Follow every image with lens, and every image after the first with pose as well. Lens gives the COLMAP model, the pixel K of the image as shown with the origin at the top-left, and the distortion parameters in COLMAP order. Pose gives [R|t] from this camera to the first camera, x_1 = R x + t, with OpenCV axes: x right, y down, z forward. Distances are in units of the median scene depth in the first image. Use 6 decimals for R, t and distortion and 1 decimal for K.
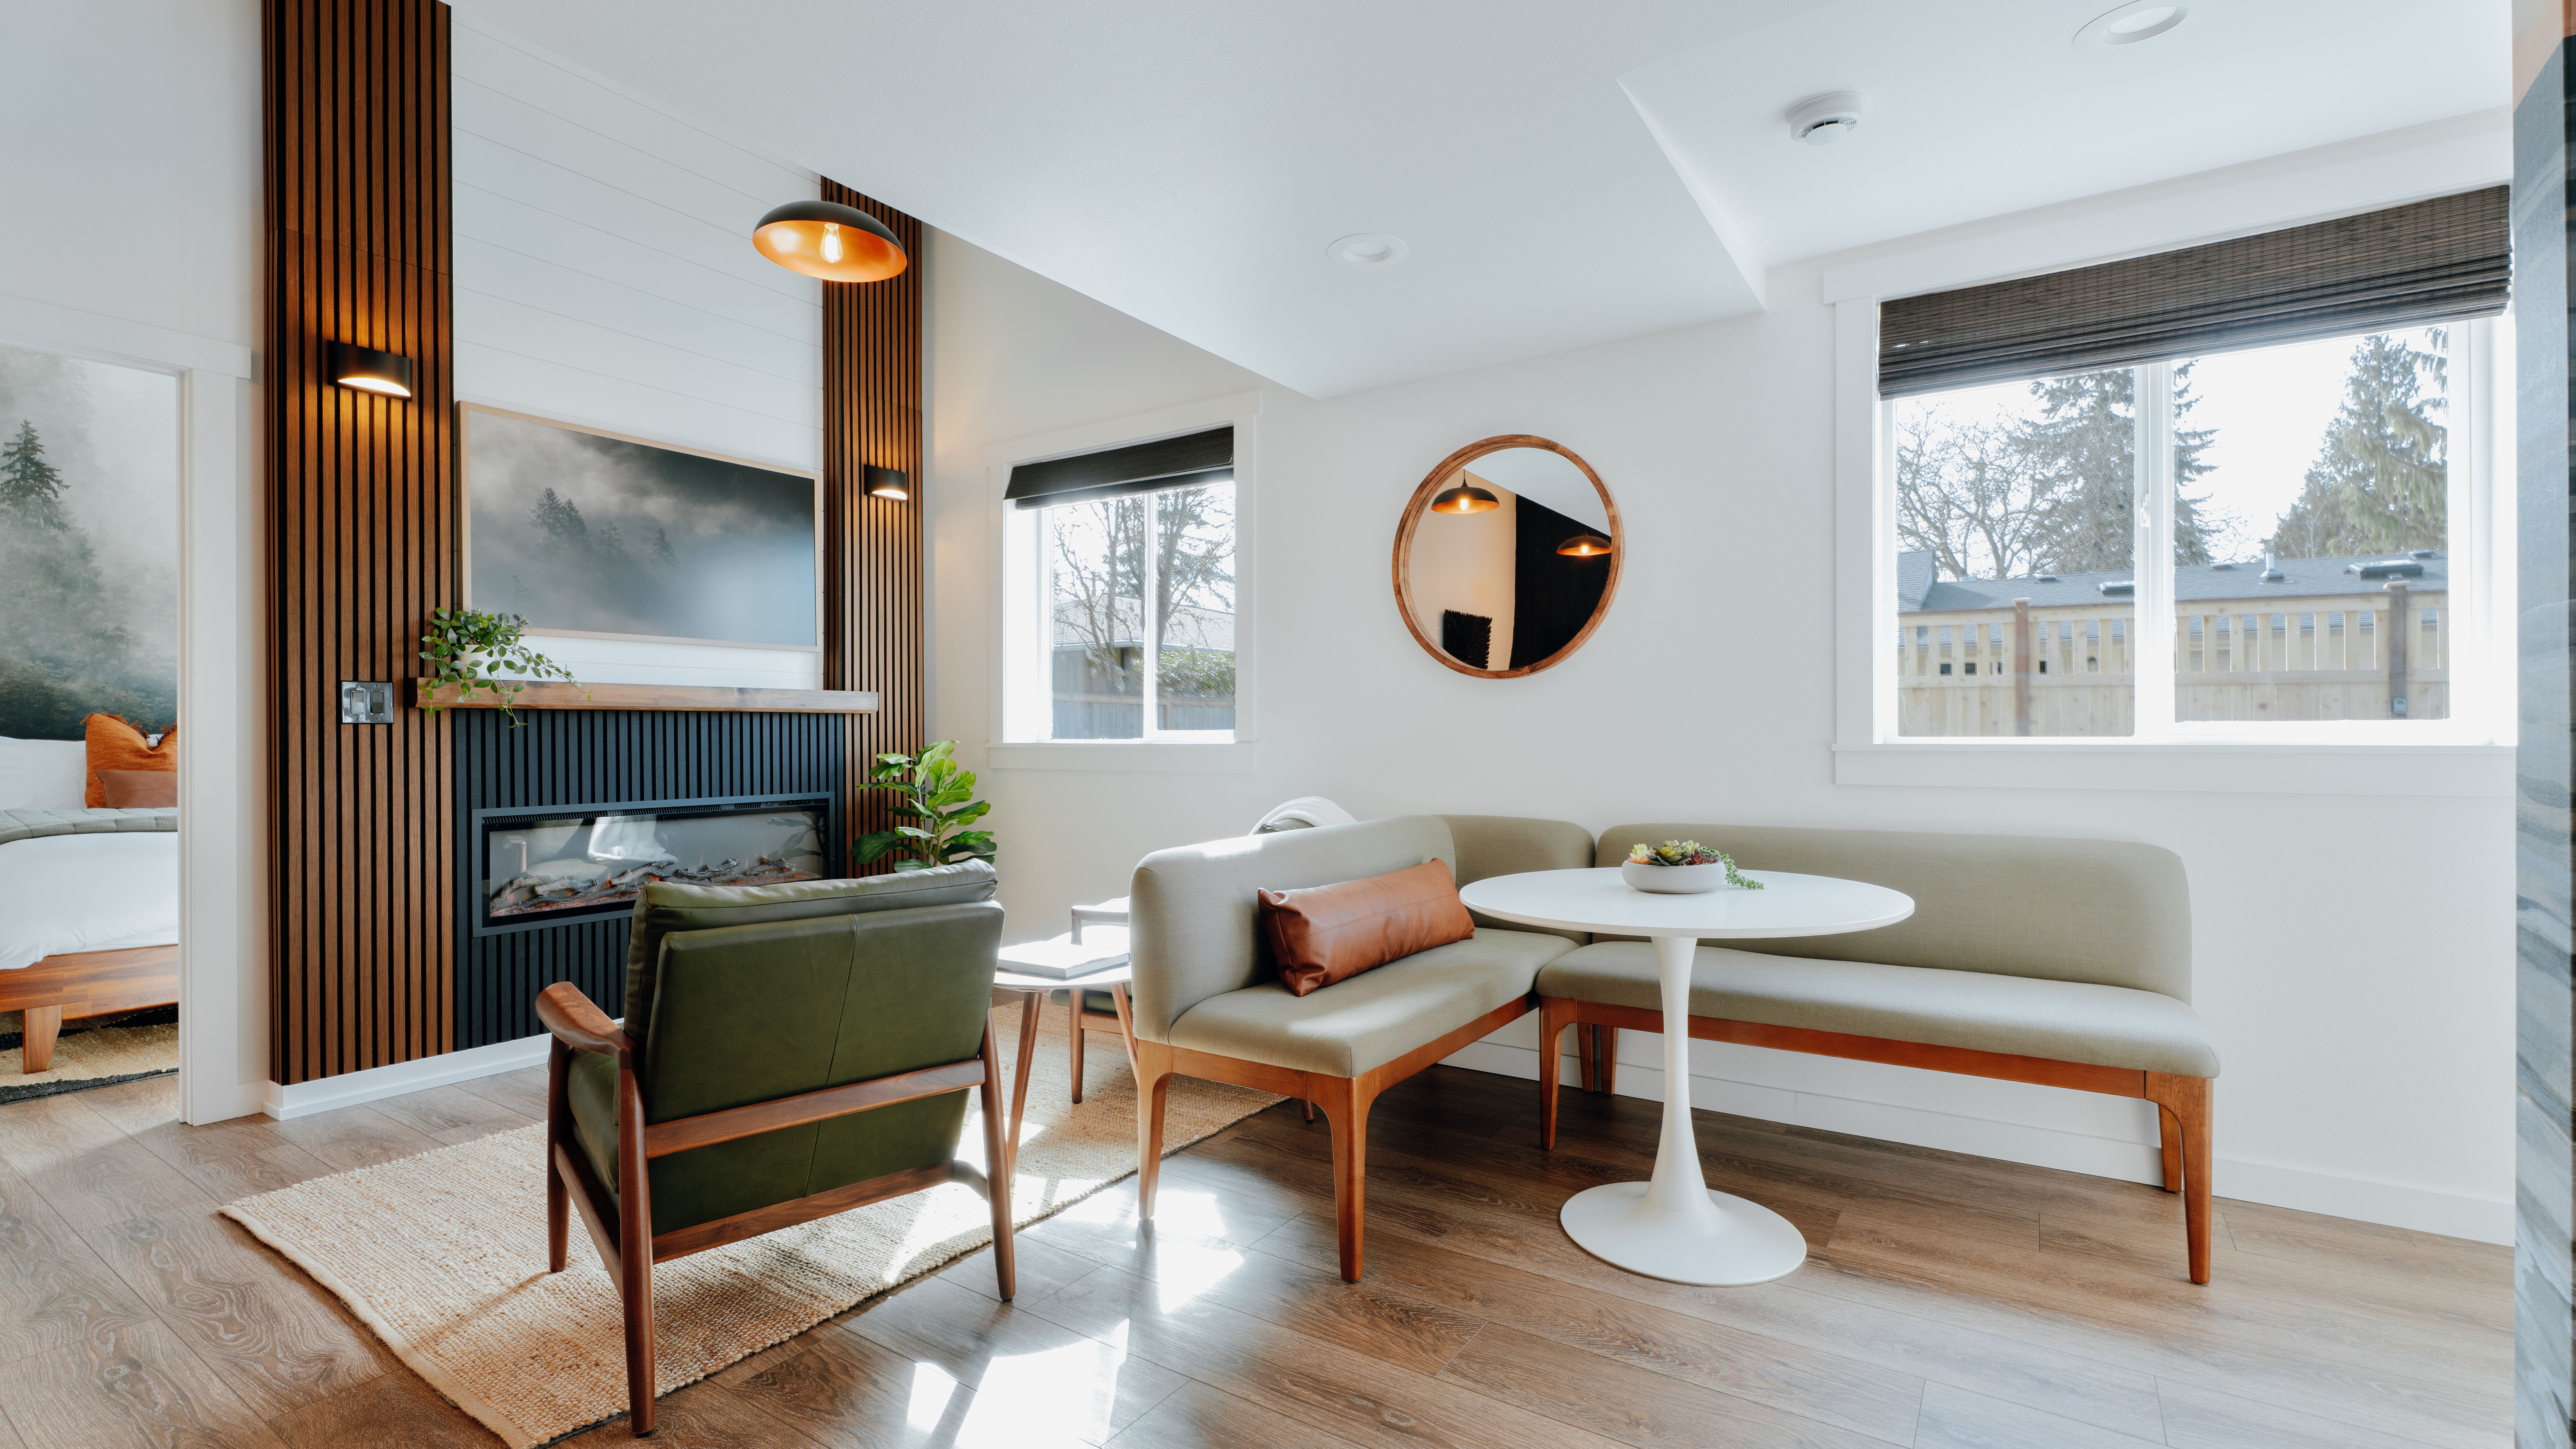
lens RADIAL K [[1157.9, 0, 1288.0], [0, 1157.9, 724.5], [0, 0, 1]] dist [0.000522, 0.000345]
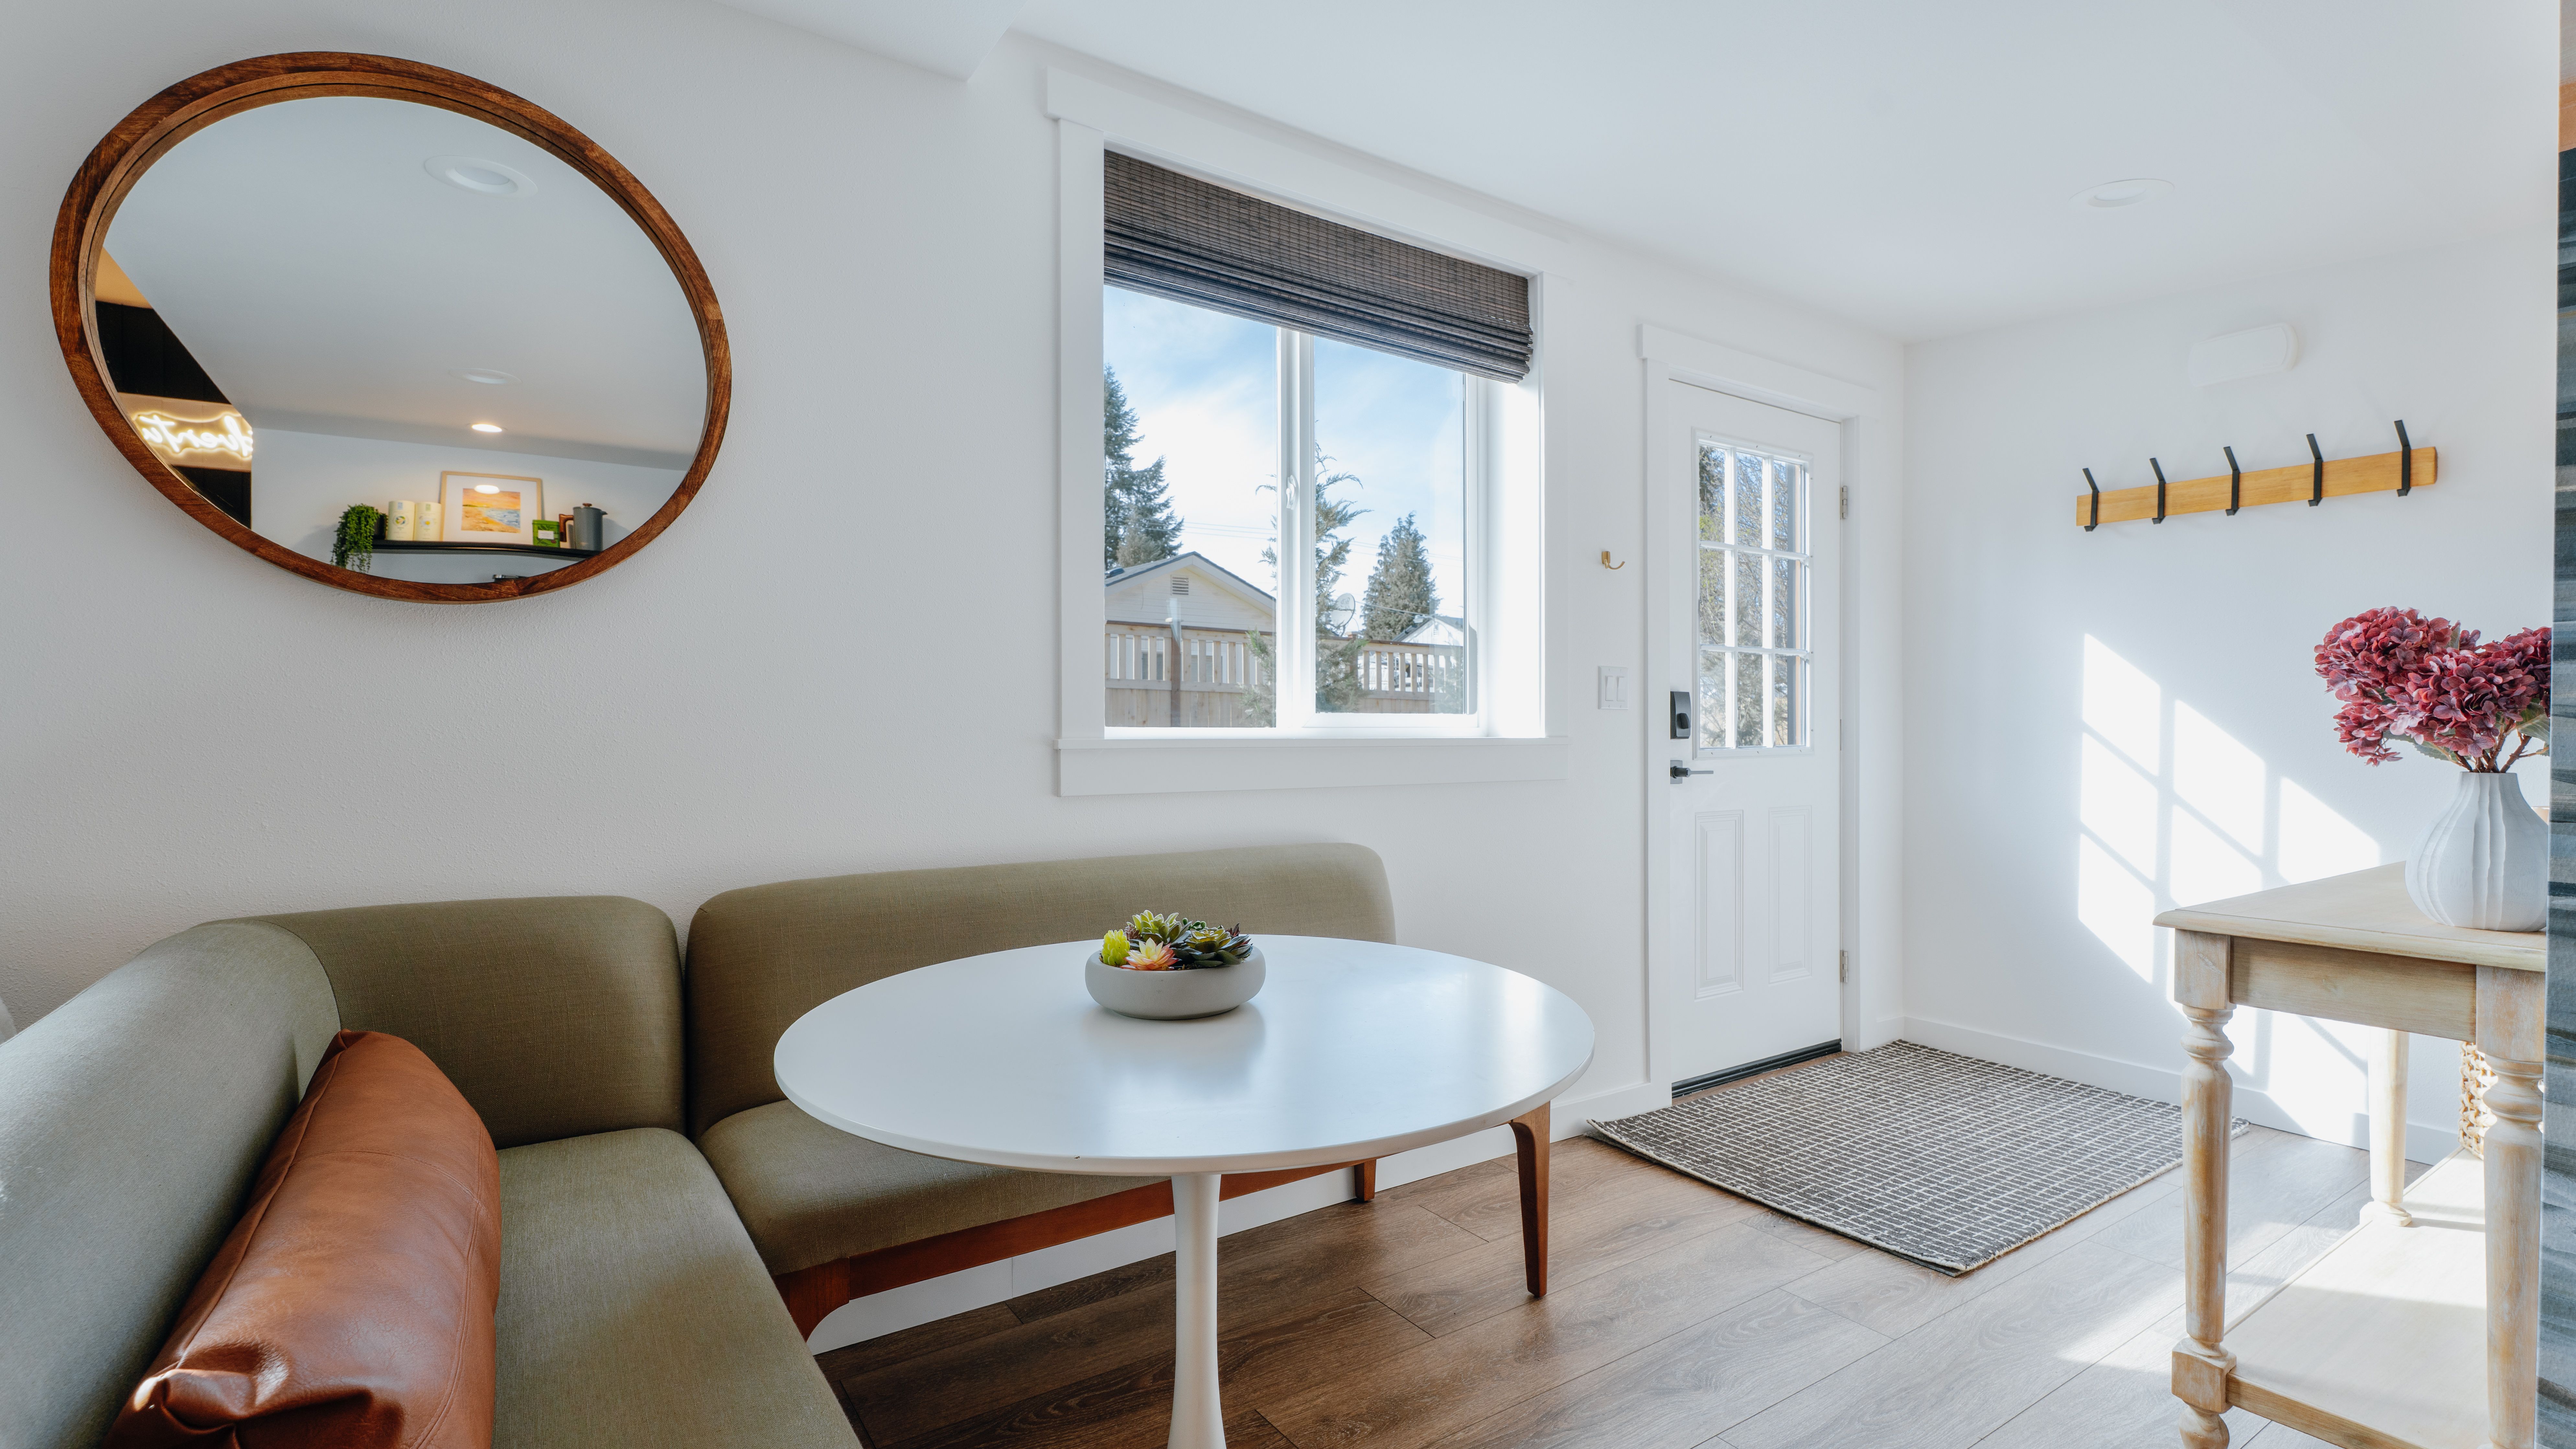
lens RADIAL K [[1157.9, 0, 1288.0], [0, 1157.9, 724.5], [0, 0, 1]] dist [0.000522, 0.000345]
pose [[0.387349, -0.000296, 0.921933, -0.139623], [-0.010966, 0.999928, 0.004928, 0.002781], [-0.921868, -0.012018, 0.387318, 0.625632]]
